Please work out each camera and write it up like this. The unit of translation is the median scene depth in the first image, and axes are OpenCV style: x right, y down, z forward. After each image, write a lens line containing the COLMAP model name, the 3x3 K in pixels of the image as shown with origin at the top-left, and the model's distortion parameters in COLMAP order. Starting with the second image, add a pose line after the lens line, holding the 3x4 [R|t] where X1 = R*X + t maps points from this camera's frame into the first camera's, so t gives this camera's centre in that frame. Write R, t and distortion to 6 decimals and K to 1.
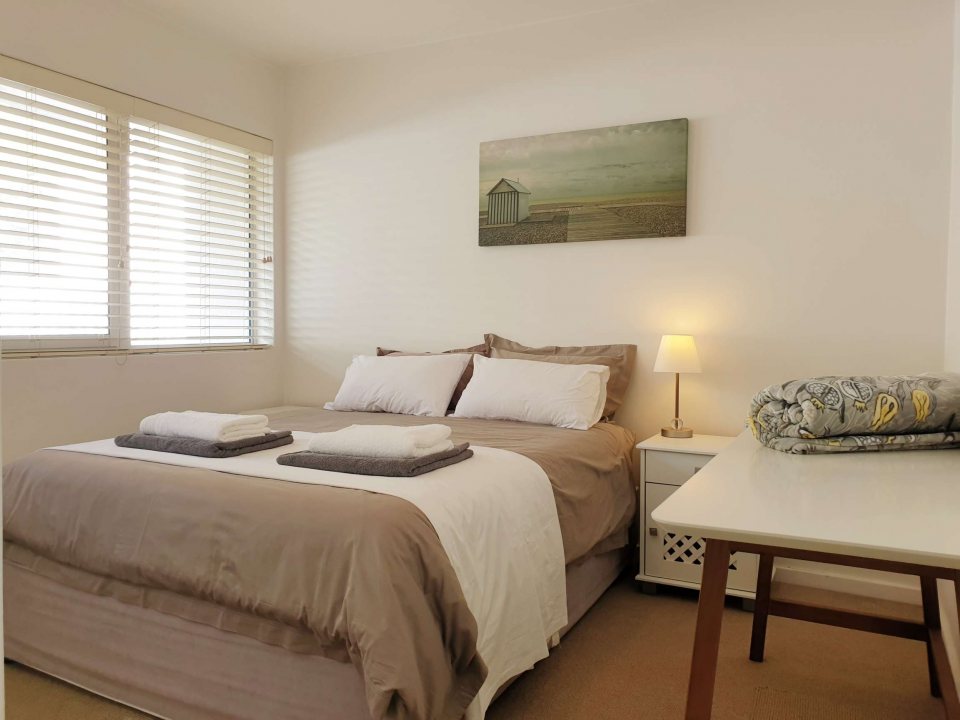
lens RADIAL K [[736.8, 0, 480.0], [0, 736.8, 360.0], [0, 0, 1]] dist [0.001717, -0.067293]
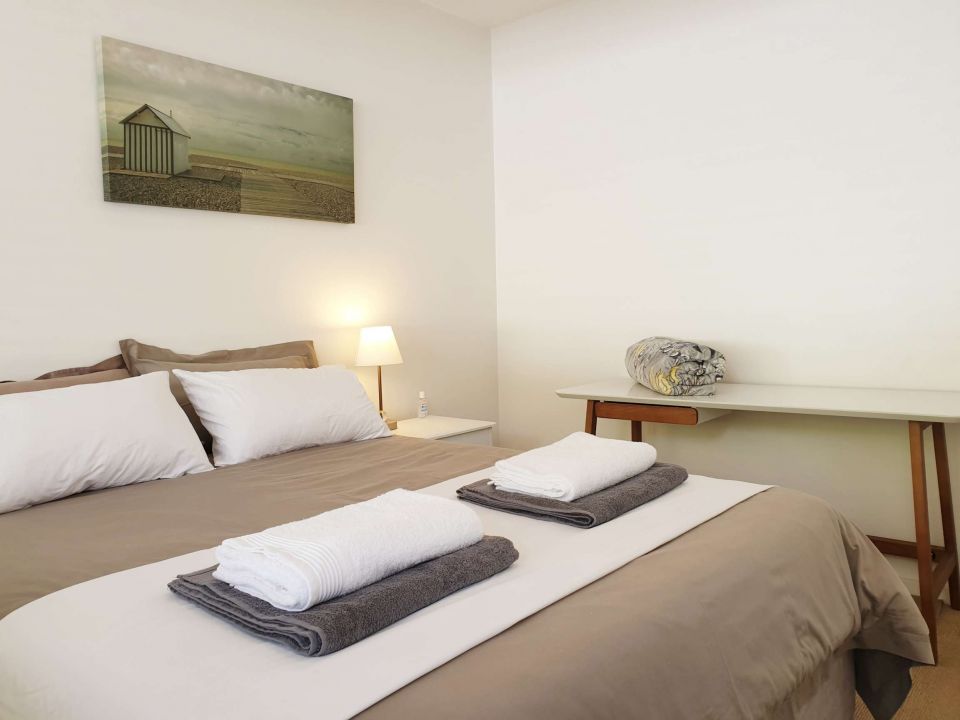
lens RADIAL K [[736.8, 0, 480.0], [0, 736.8, 360.0], [0, 0, 1]] dist [0.001717, -0.067293]
pose [[0.210091, -0.077267, 0.974624, -0.589623], [0.076473, 0.995117, 0.062407, -0.036157], [-0.974686, 0.061421, 0.214974, 0.599799]]
